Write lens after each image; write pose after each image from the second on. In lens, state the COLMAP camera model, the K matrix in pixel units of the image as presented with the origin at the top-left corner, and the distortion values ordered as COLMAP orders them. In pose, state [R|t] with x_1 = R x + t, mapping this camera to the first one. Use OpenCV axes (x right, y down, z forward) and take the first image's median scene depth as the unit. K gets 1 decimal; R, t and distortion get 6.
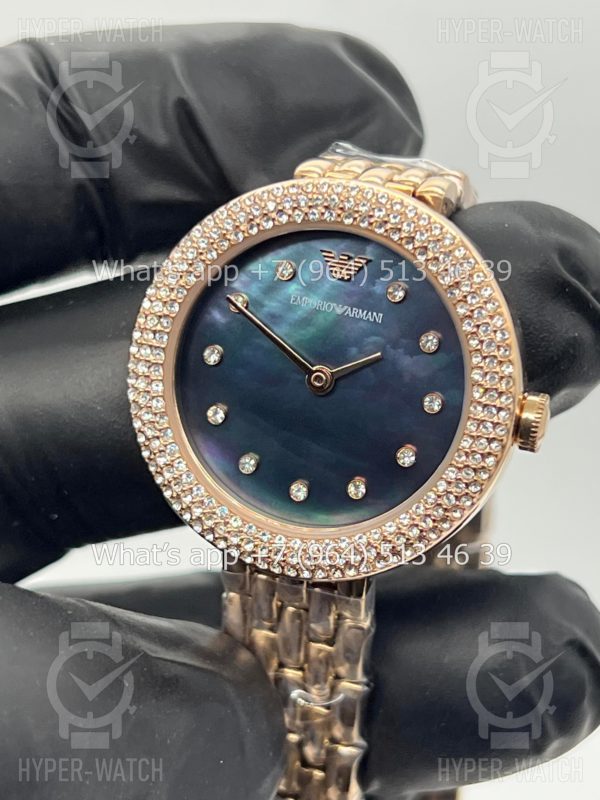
lens RADIAL K [[1895.4, 0, 298.0], [0, 1895.4, 405.3], [0, 0, 1]] dist [0.331198, 0.000000]
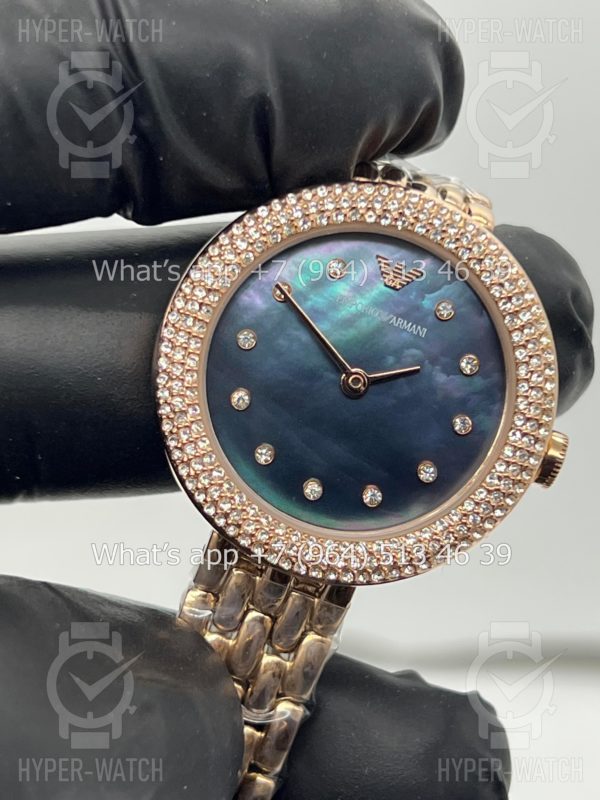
lens RADIAL K [[1895.4, 0, 300.0], [0, 1895.4, 401.1], [0, 0, 1]] dist [0.331198, 0.000000]
pose [[0.933336, 0.172330, 0.314939, -0.328678], [-0.156355, 0.984810, -0.075508, 0.076223], [-0.323167, 0.021232, 0.946104, 0.066881]]
